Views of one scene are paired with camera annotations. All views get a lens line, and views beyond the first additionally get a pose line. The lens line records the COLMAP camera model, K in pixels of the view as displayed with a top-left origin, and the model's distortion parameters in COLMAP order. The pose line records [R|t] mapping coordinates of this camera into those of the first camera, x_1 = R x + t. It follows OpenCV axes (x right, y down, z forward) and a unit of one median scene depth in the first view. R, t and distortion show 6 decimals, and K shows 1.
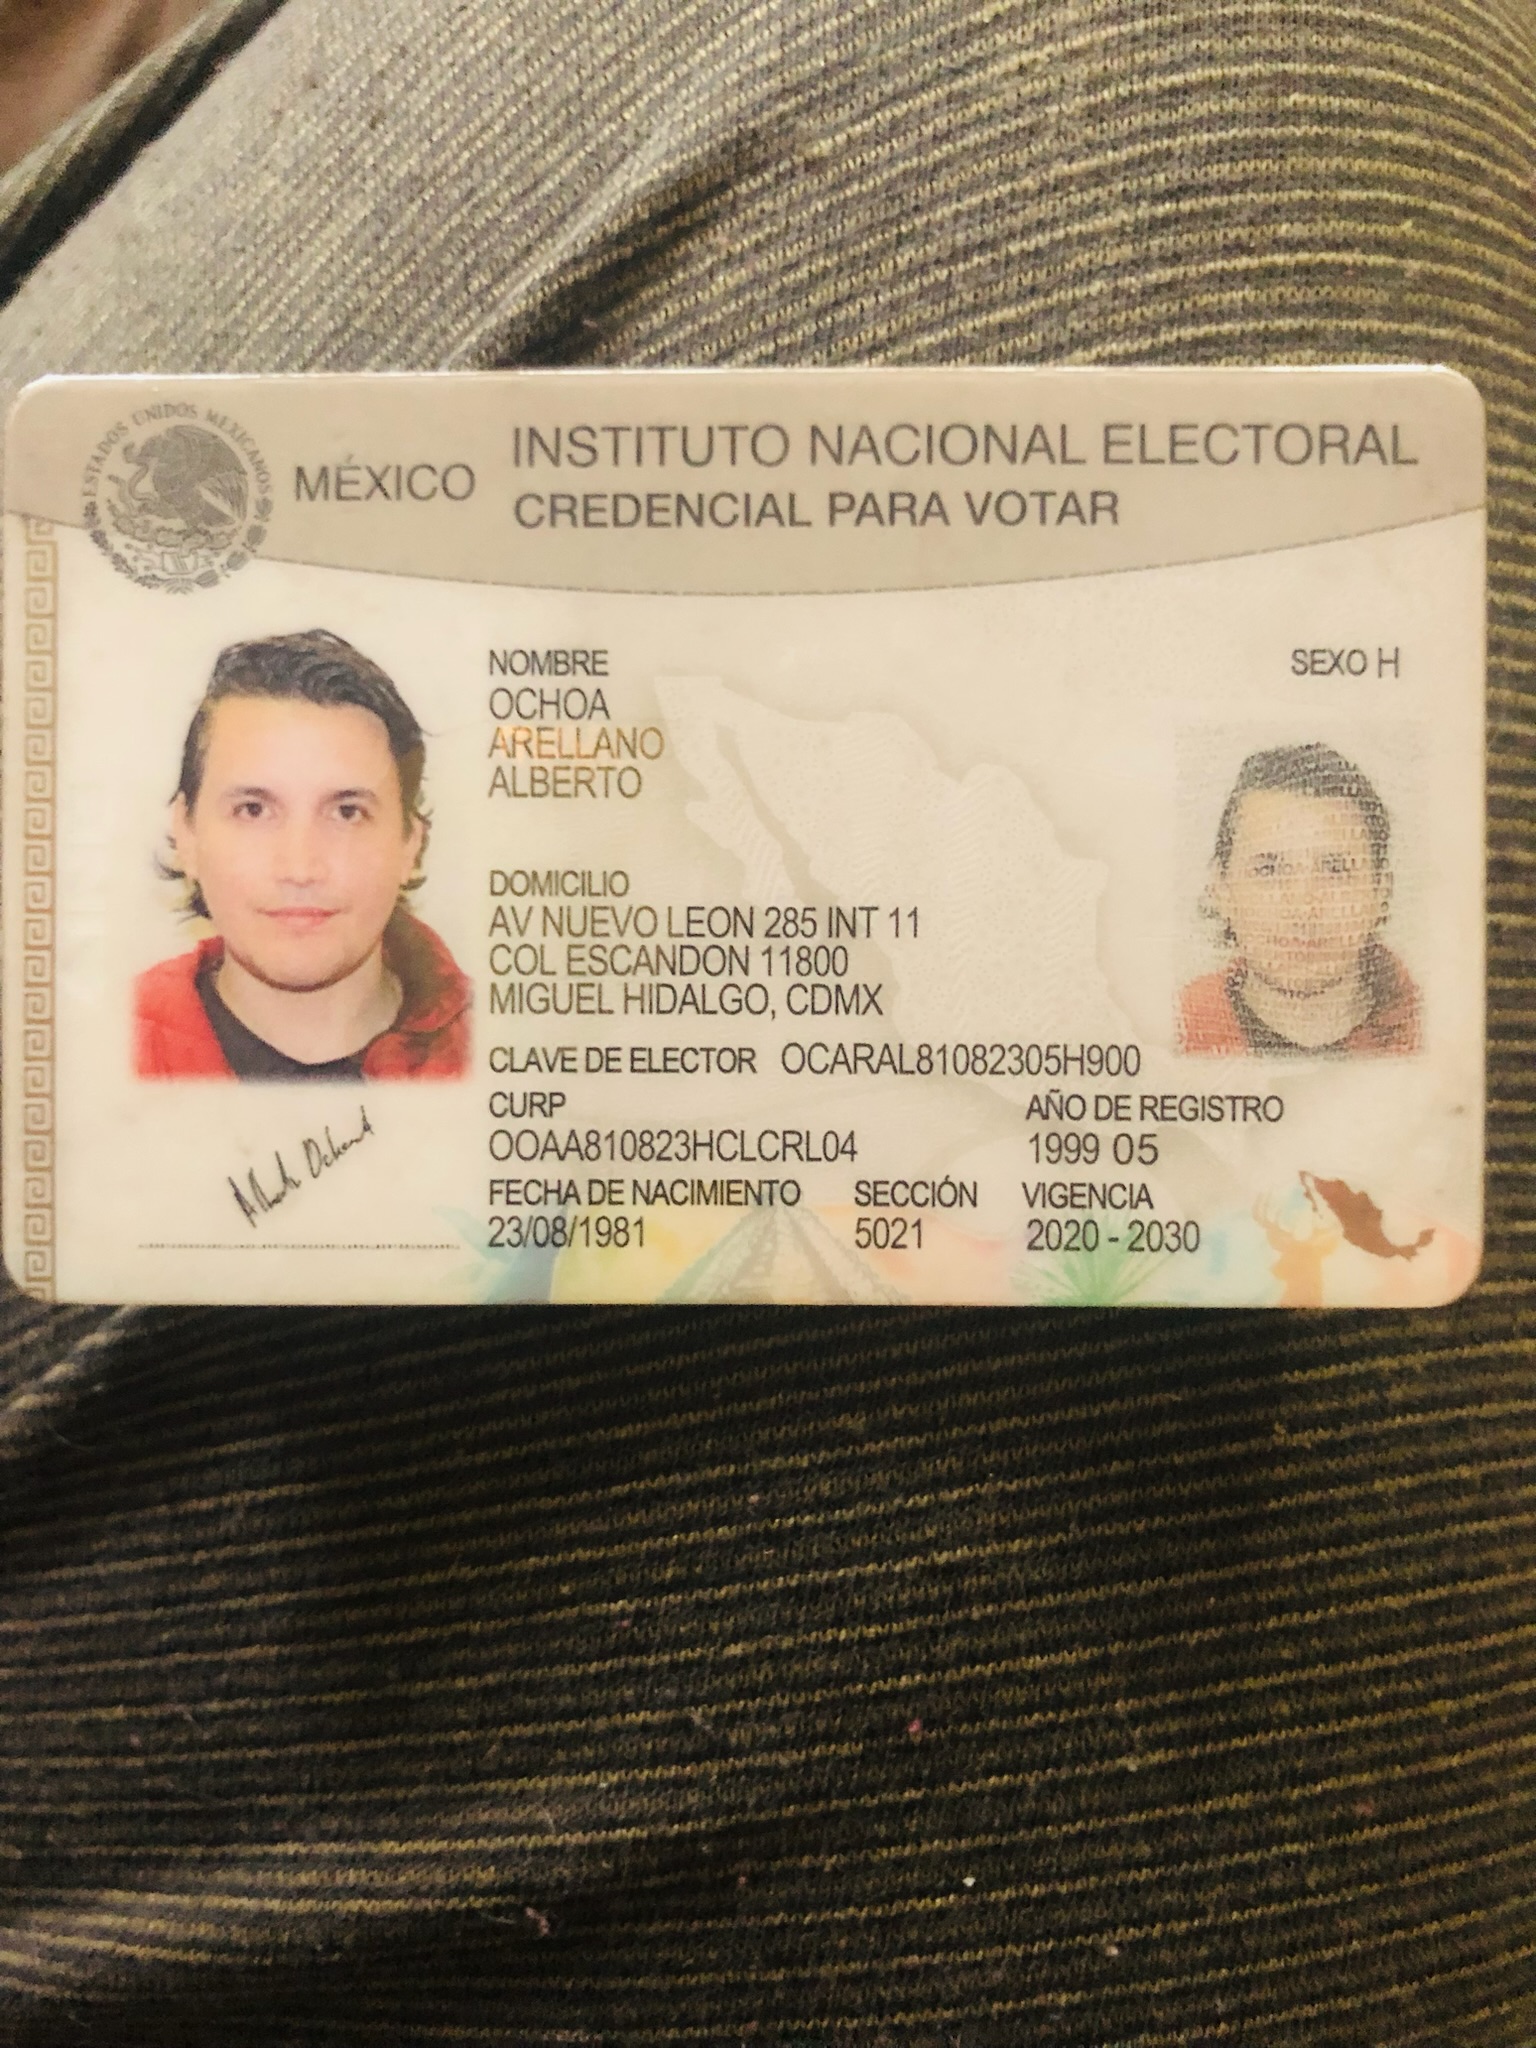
lens RADIAL K [[1670.7, 0, 769.5], [0, 1670.7, 1028.6], [0, 0, 1]] dist [0.060801, -0.029384]
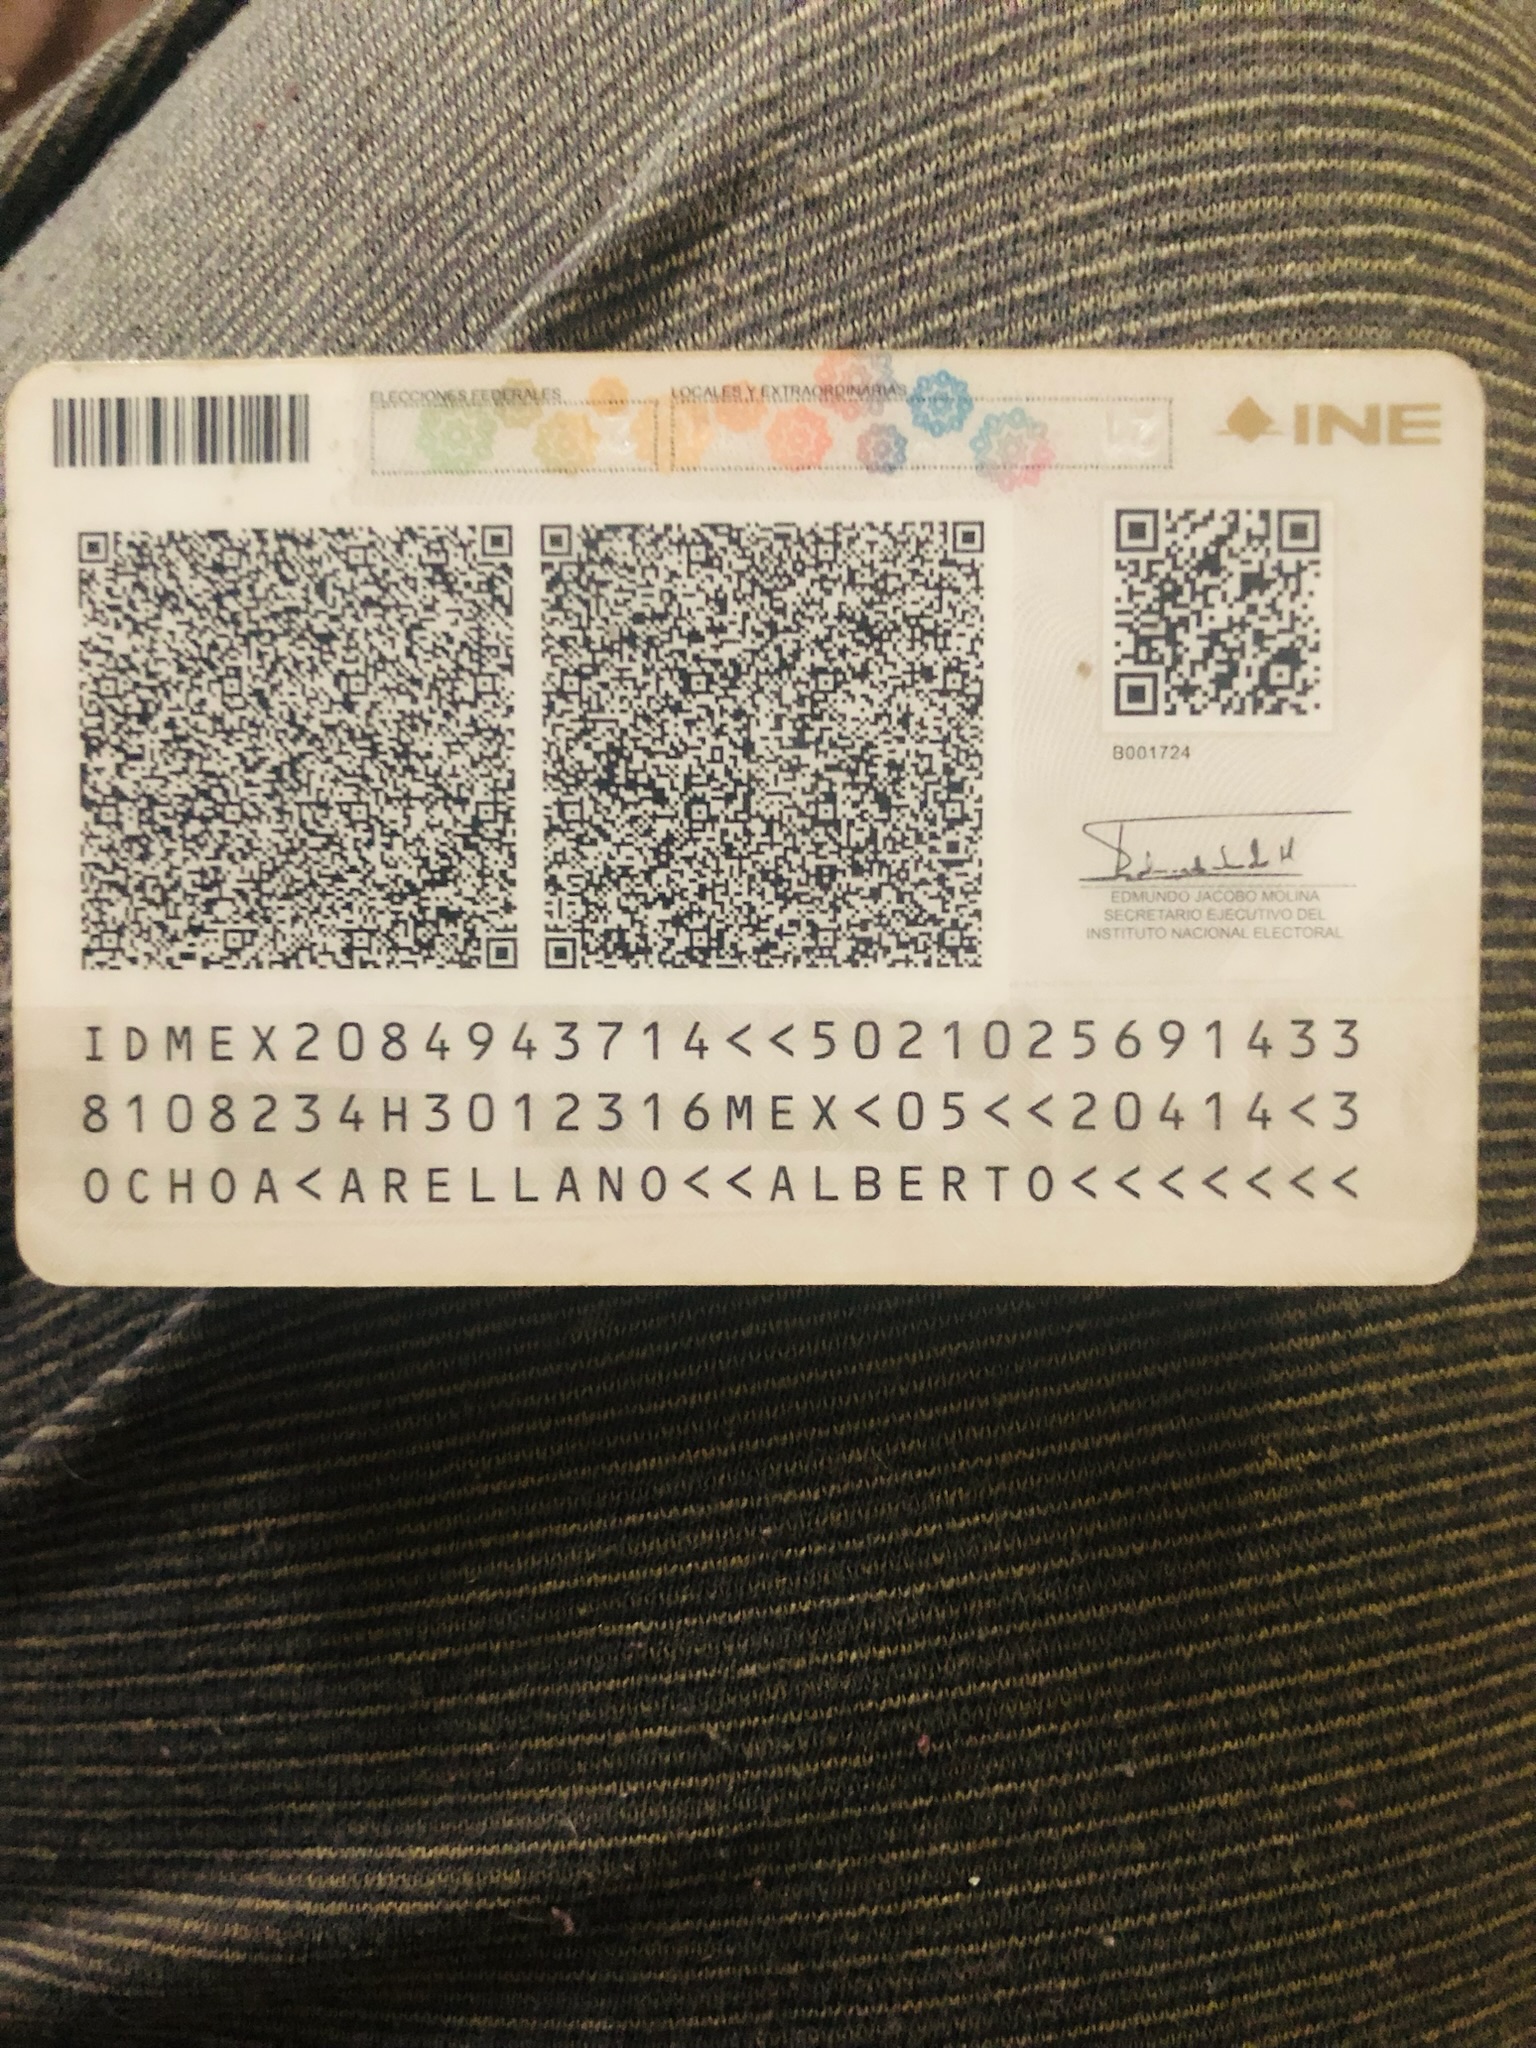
lens RADIAL K [[1670.7, 0, 766.2], [0, 1670.7, 1015.2], [0, 0, 1]] dist [0.060801, -0.029384]
pose [[0.999703, -0.010244, 0.022129, -0.028163], [0.008810, 0.997915, 0.063945, -0.097424], [-0.022737, -0.063731, 0.997708, -0.010874]]
